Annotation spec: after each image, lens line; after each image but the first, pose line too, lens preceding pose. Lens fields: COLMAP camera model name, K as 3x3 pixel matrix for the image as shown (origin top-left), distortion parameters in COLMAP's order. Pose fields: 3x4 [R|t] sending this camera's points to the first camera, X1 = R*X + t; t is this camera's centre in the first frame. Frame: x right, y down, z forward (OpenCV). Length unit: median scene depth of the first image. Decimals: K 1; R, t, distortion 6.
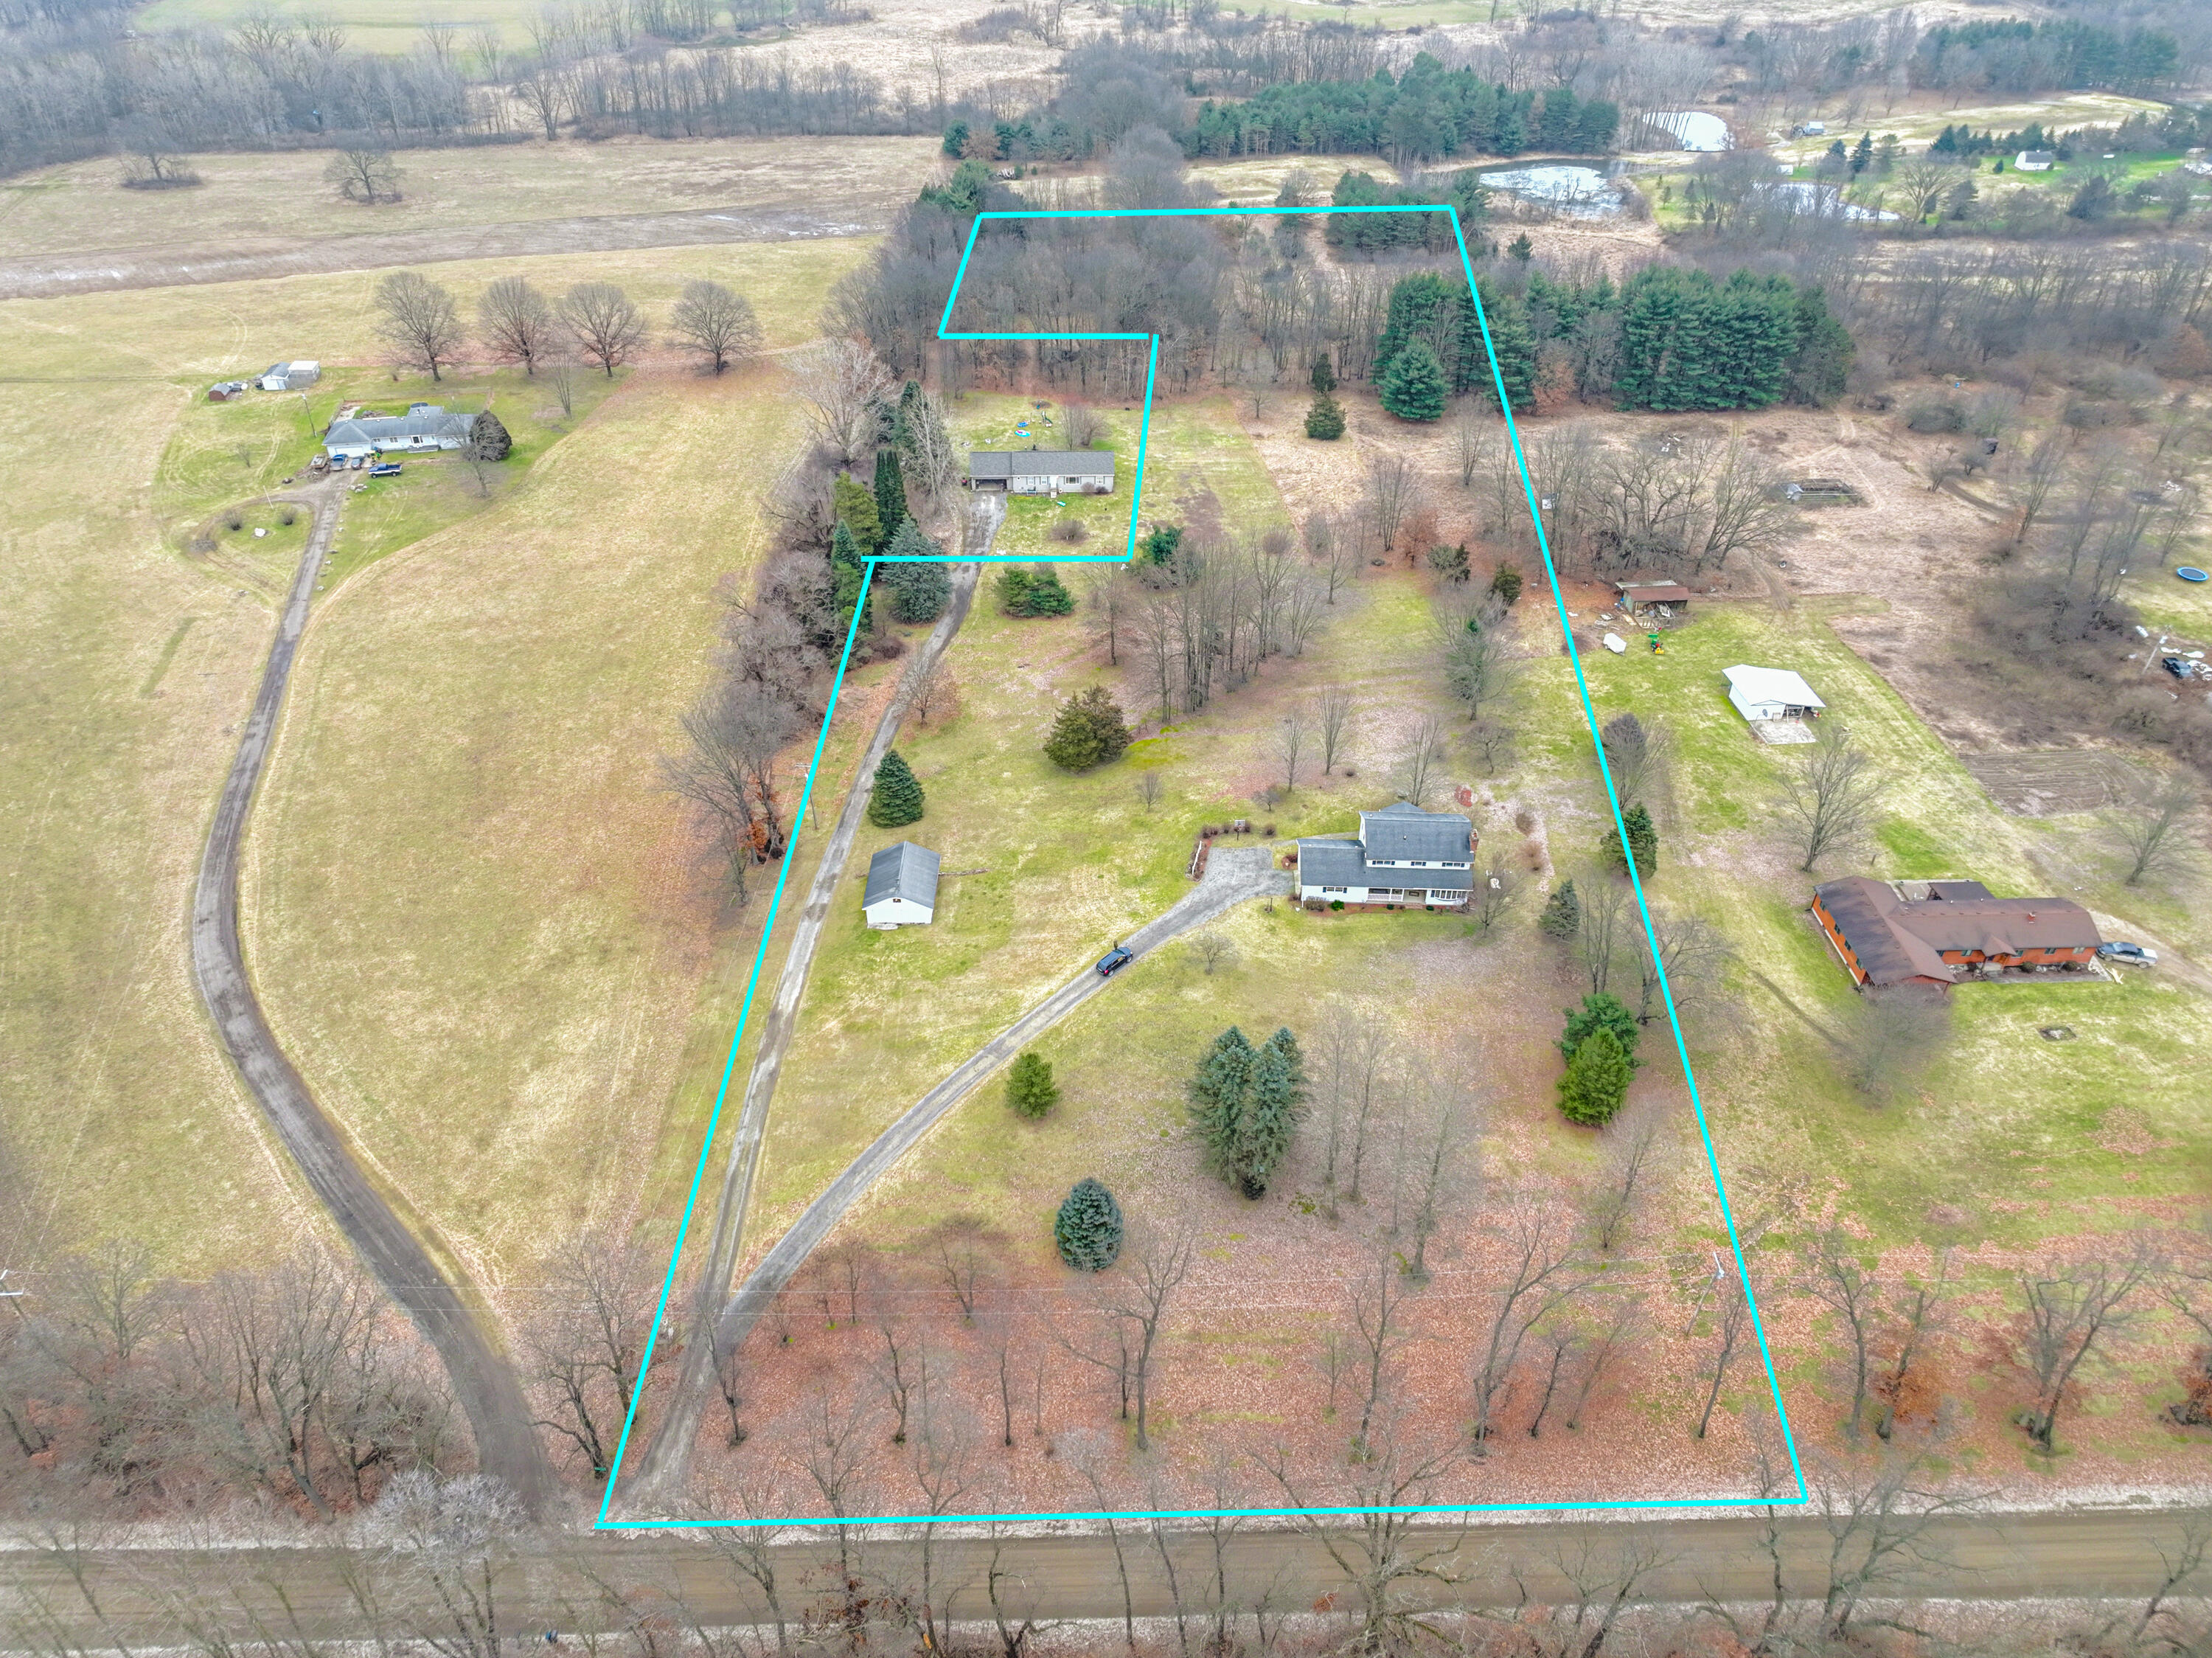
lens RADIAL K [[1552.8, 0, 1105.9], [0, 1552.8, 829.4], [0, 0, 1]] dist [-0.003955, 0.002970]
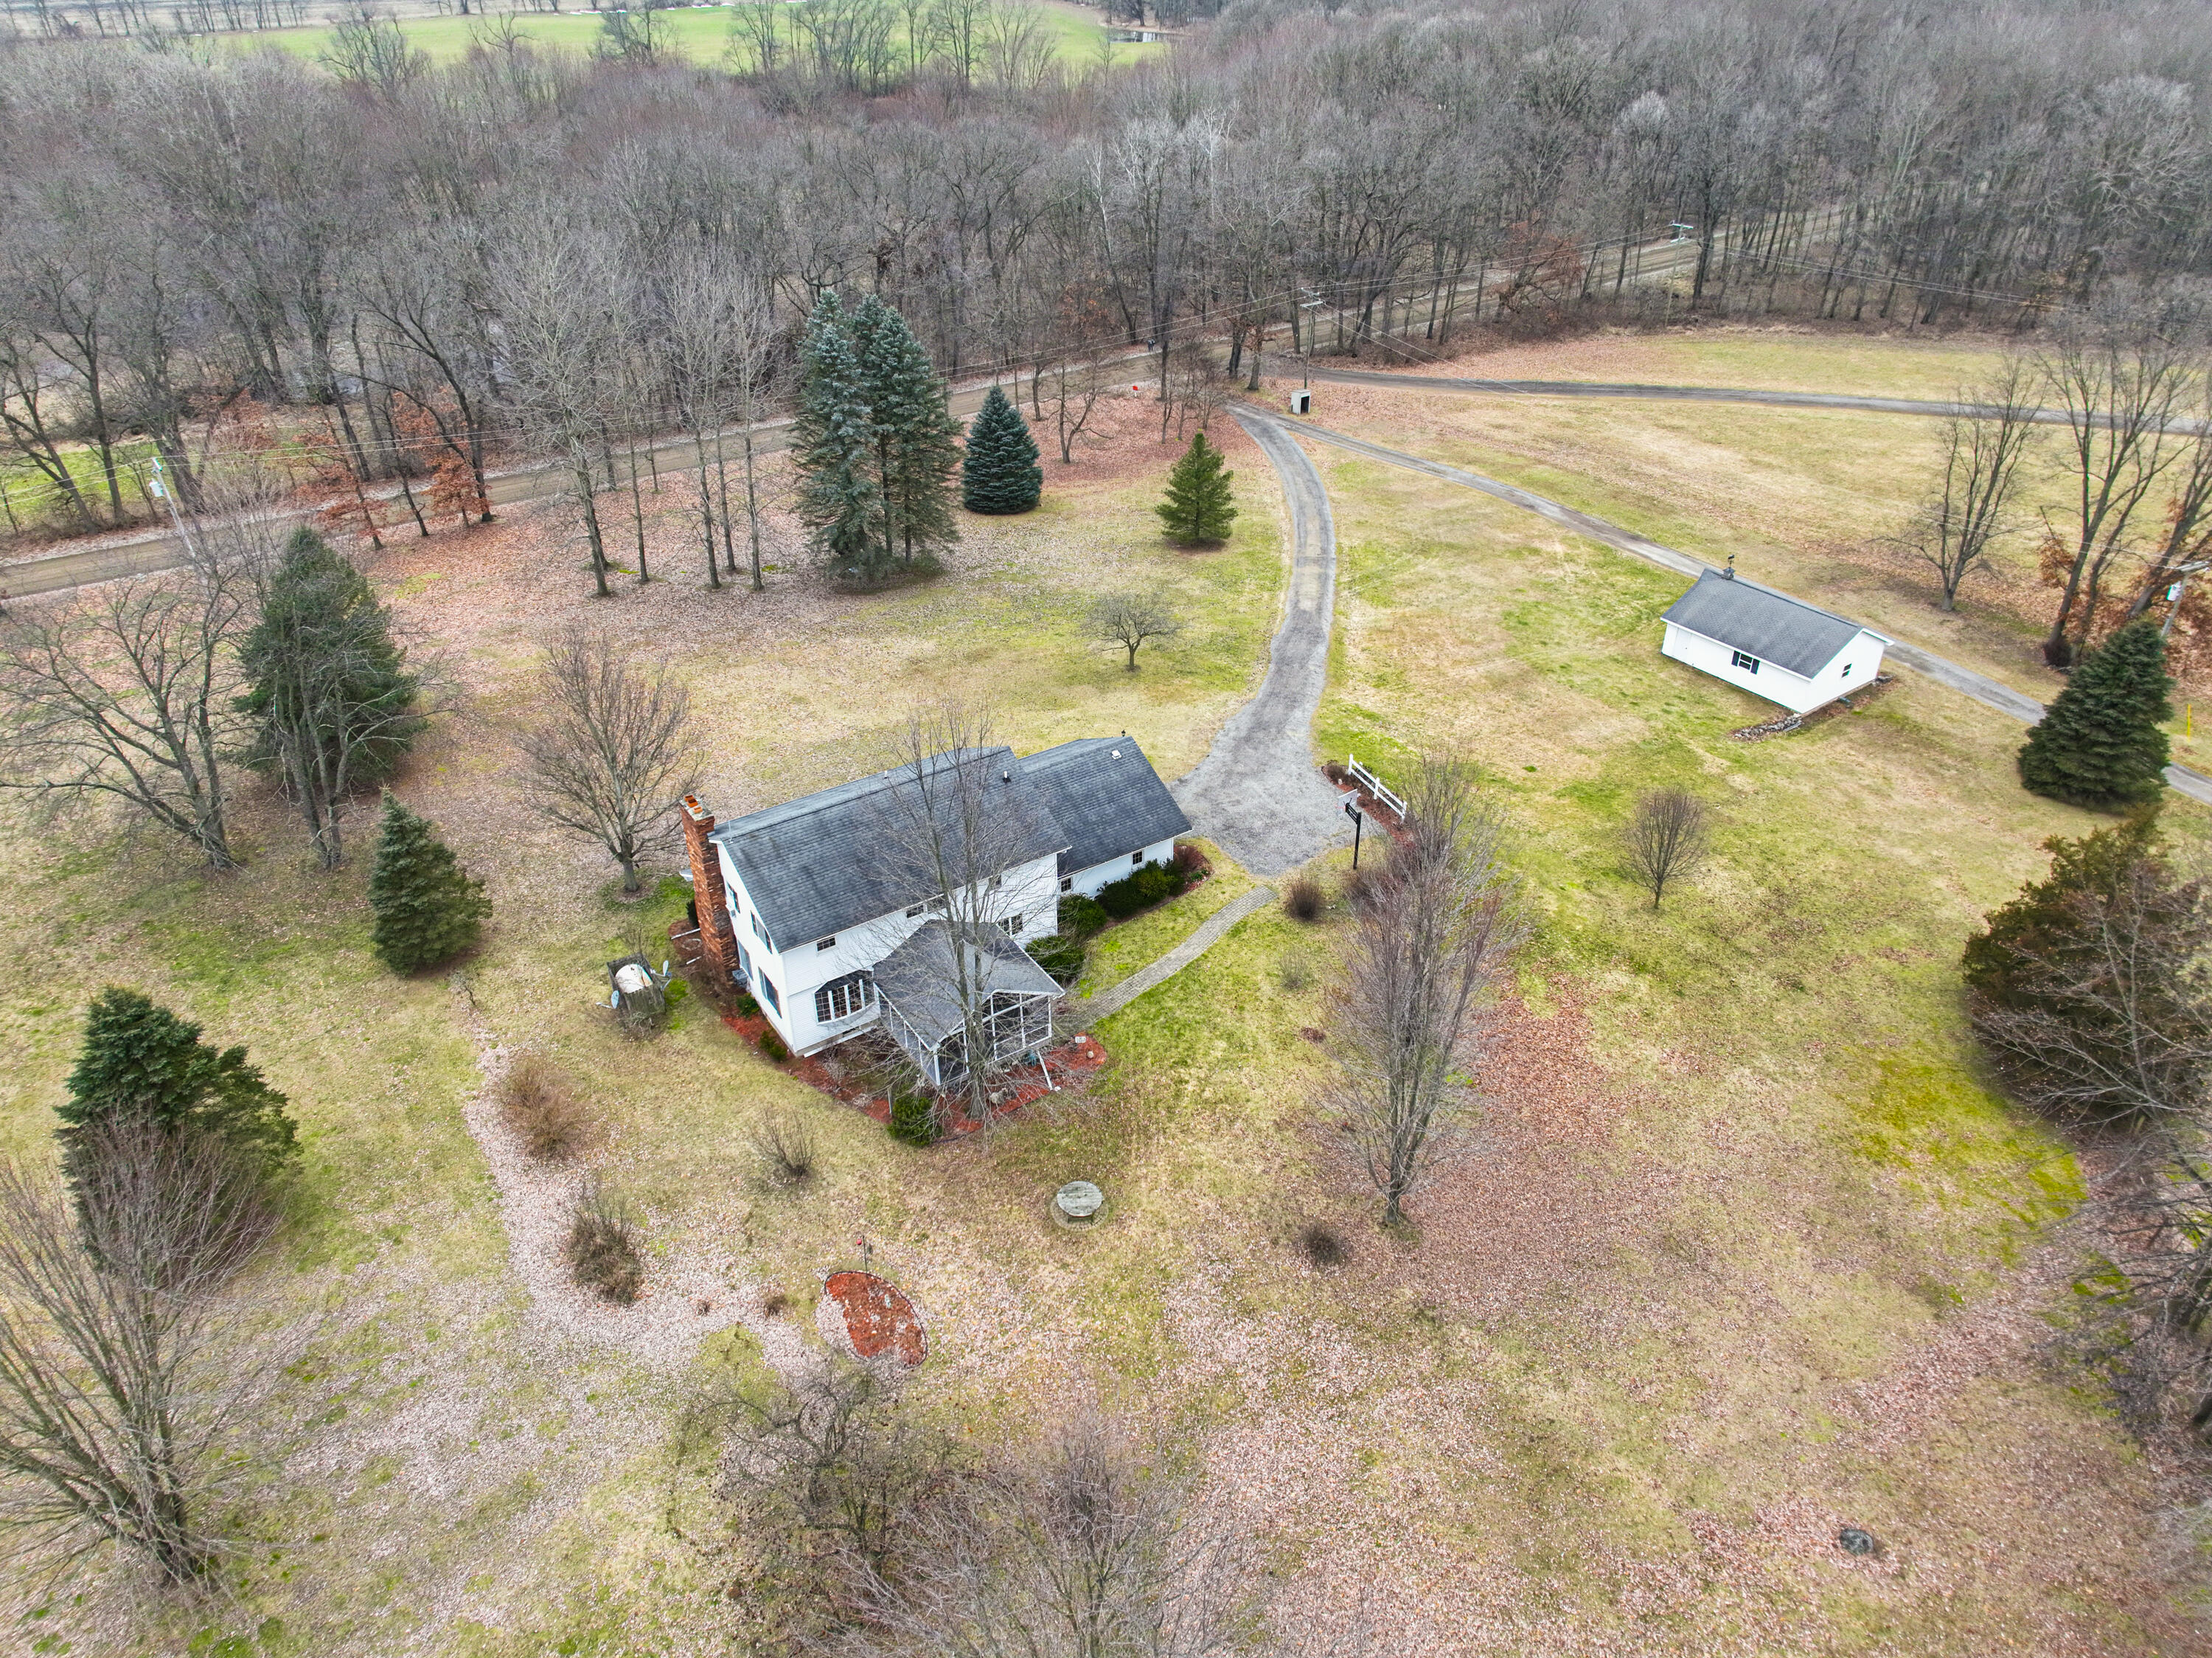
lens RADIAL K [[1552.8, 0, 1110.1], [0, 1552.8, 828.8], [0, 0, 1]] dist [-0.003955, 0.002970]
pose [[-0.808591, 0.321537, -0.492742, 0.315285], [-0.351217, 0.408121, 0.842665, -0.290970], [0.472046, 0.854430, -0.217073, 1.066130]]
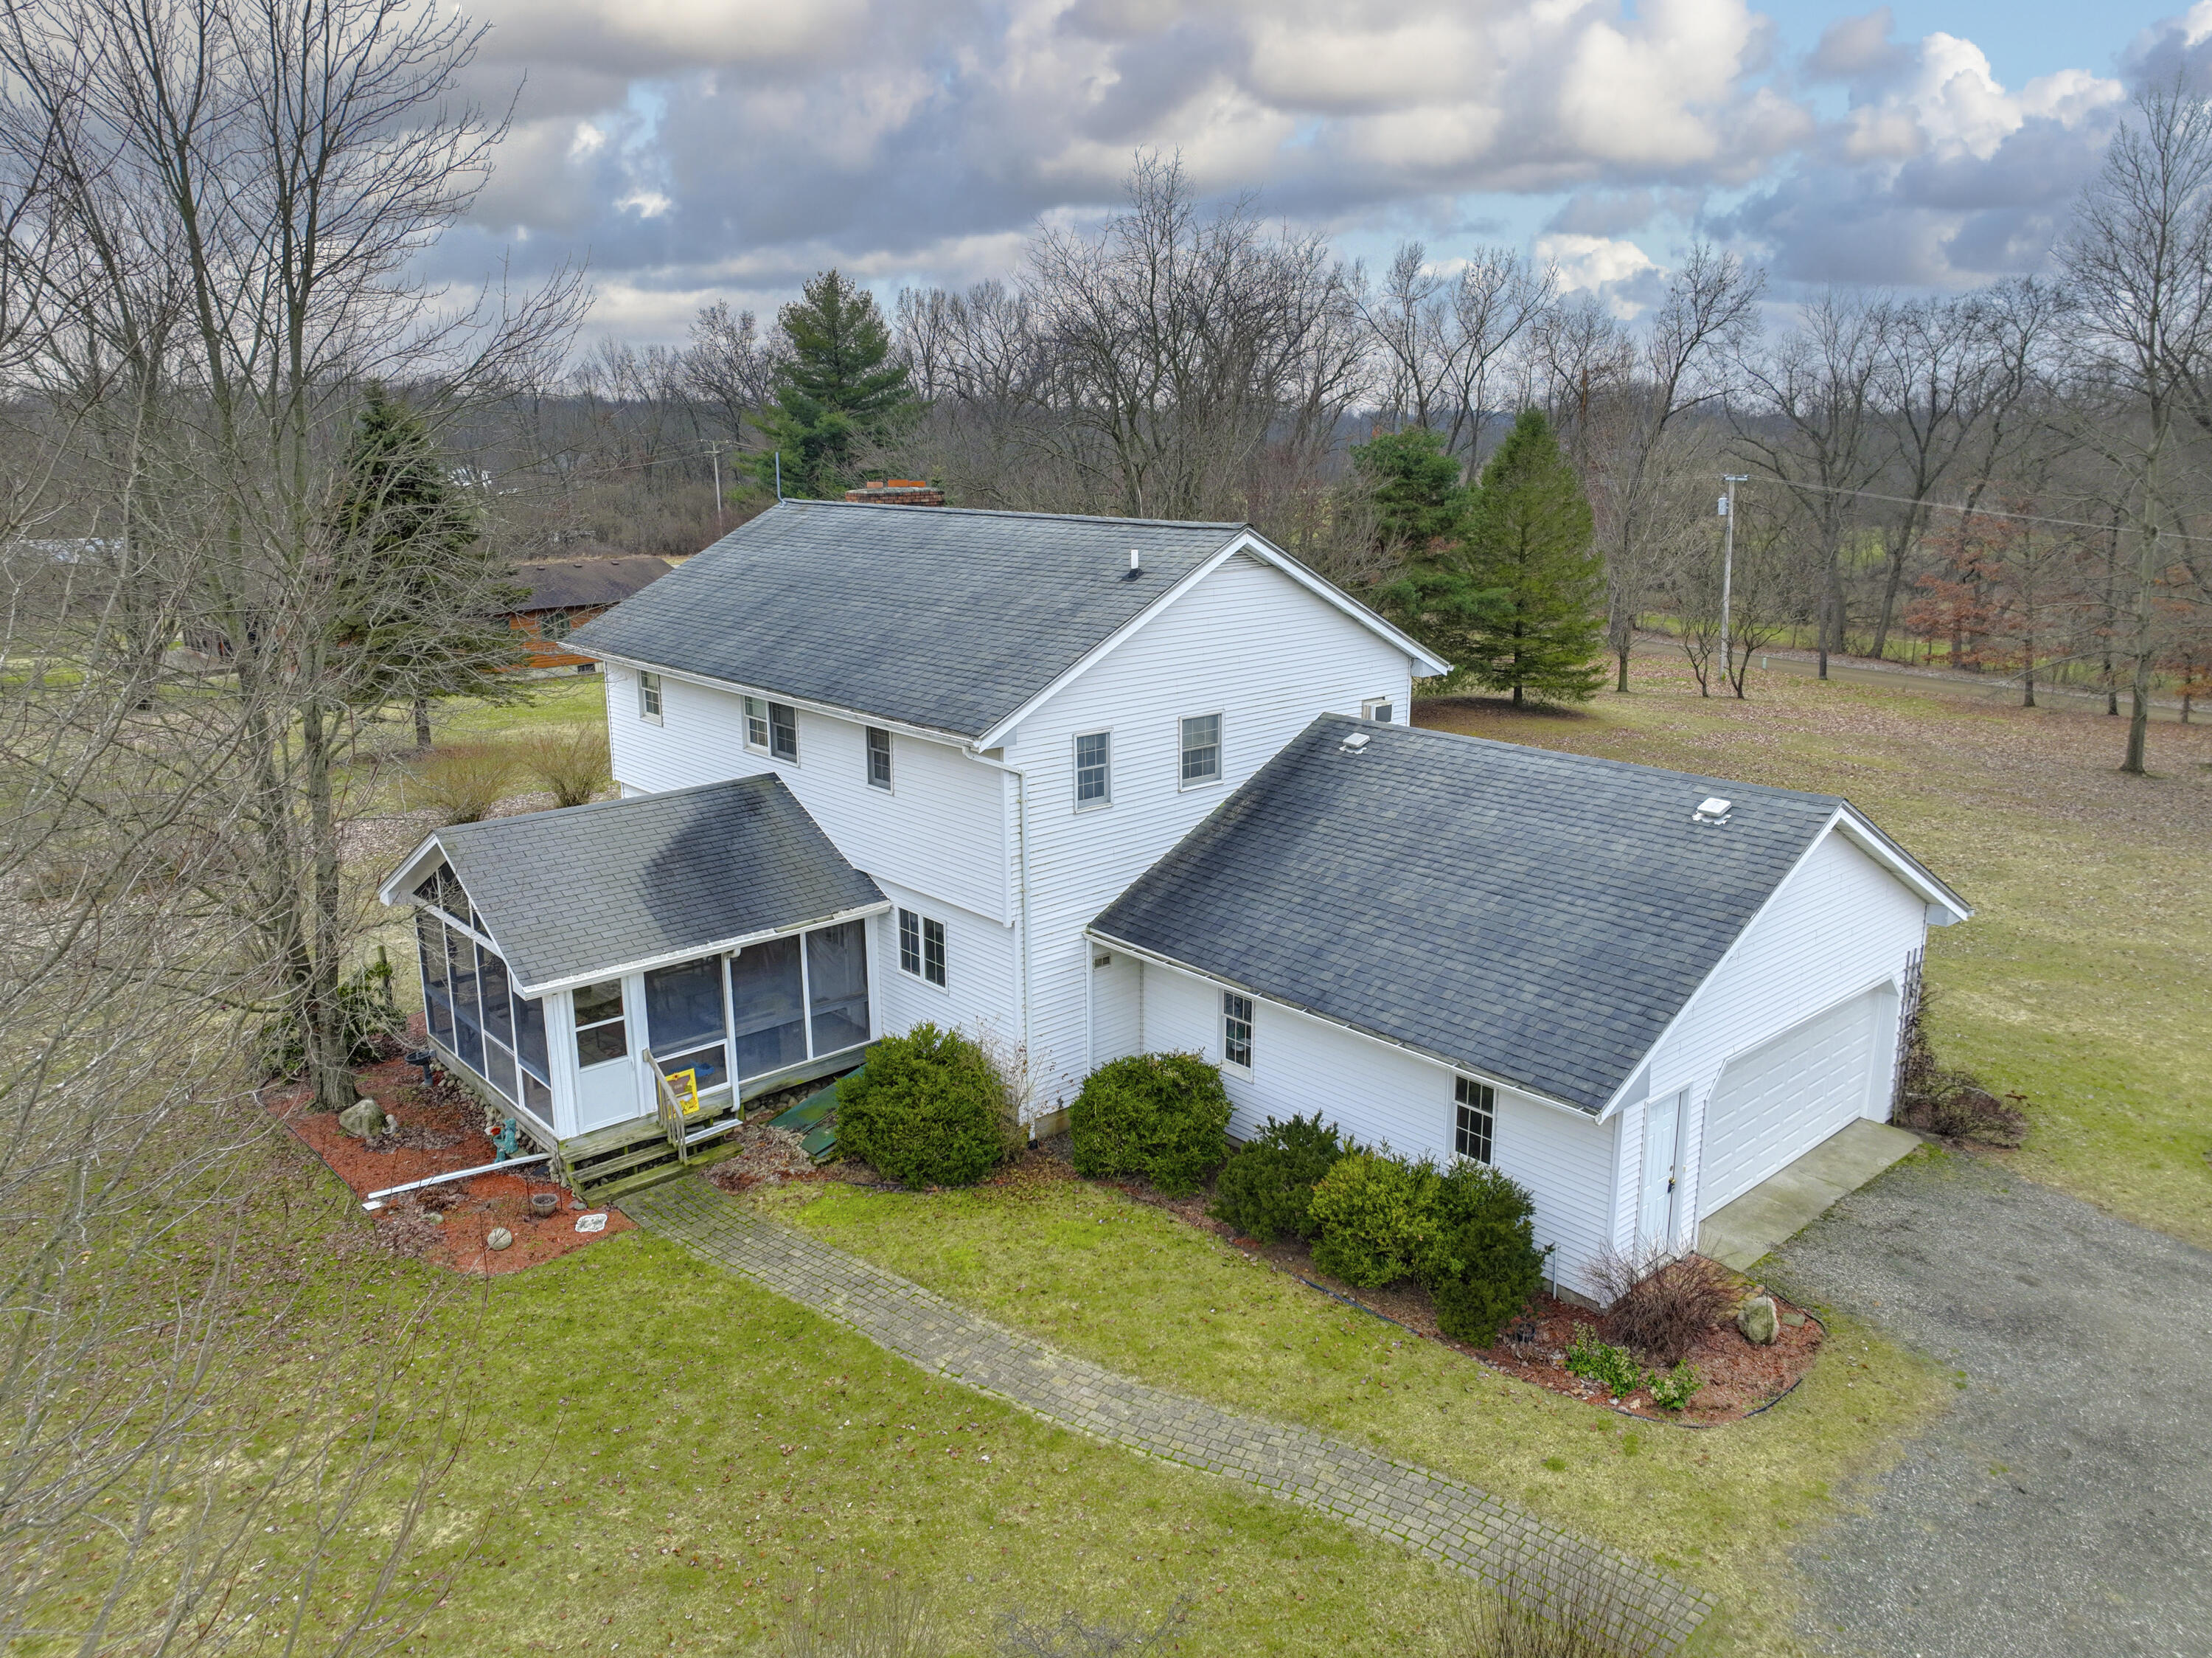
lens RADIAL K [[1552.8, 0, 1106.1], [0, 1552.8, 825.0], [0, 0, 1]] dist [-0.003955, 0.002970]
pose [[-0.690142, -0.175710, 0.702019, 0.086270], [0.439963, 0.668337, 0.599799, -0.063383], [-0.574575, 0.722809, -0.383942, 1.031554]]
